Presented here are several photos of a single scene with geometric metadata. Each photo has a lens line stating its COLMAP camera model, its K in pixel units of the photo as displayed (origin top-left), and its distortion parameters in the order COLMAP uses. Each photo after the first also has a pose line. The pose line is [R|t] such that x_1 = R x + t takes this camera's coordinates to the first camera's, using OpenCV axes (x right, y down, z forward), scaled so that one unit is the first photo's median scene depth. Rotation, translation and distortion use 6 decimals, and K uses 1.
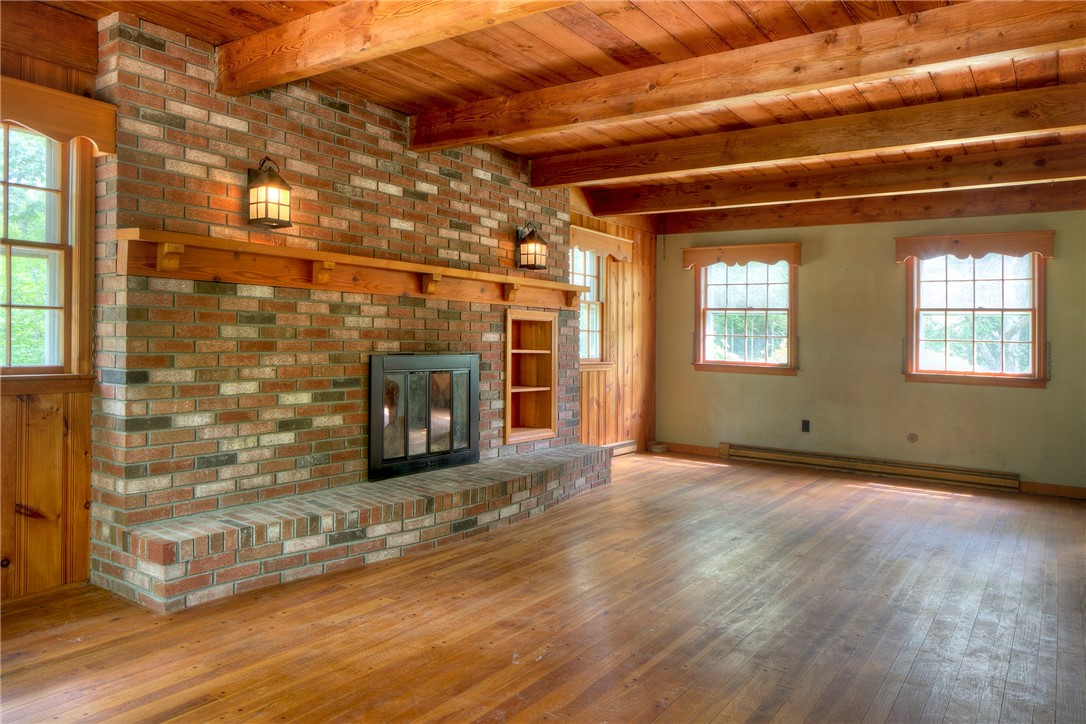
lens RADIAL K [[741.3, 0, 541.9], [0, 741.3, 319.7], [0, 0, 1]] dist [-0.011780, -0.002989]
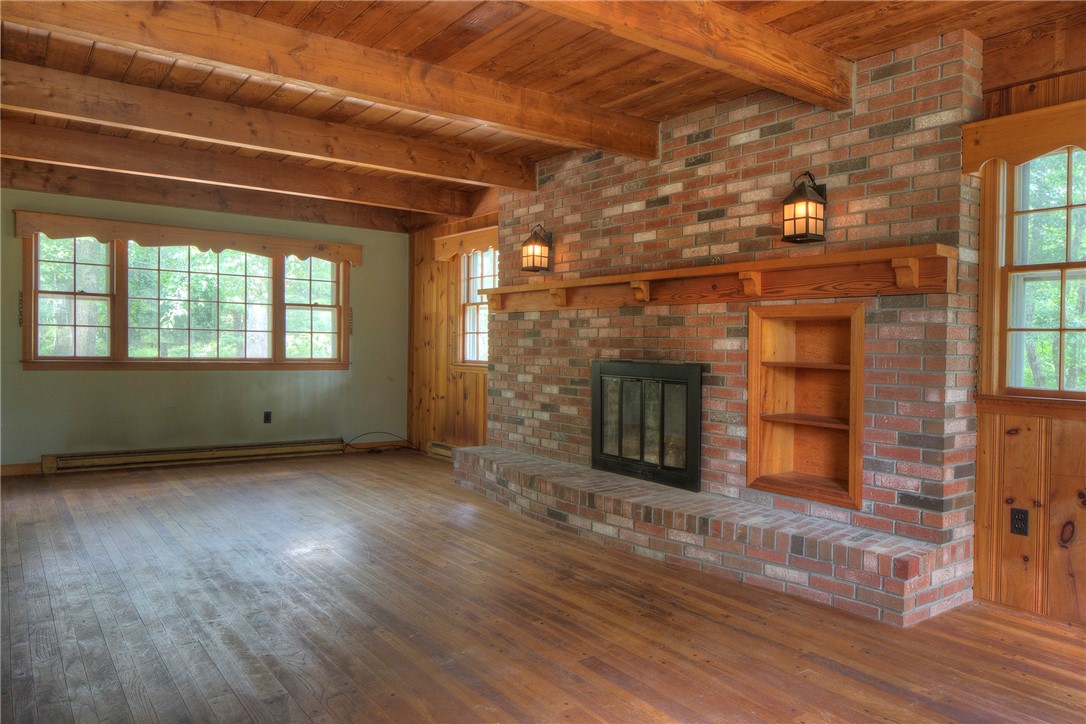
lens RADIAL K [[761.5, 0, 542.1], [0, 761.5, 379.9], [0, 0, 1]] dist [-0.001393, 0.000057]
pose [[-0.330068, 0.014270, -0.943849, 0.981791], [-0.000651, 0.999882, 0.015345, 0.062817], [0.943957, 0.005679, -0.330020, 1.384411]]
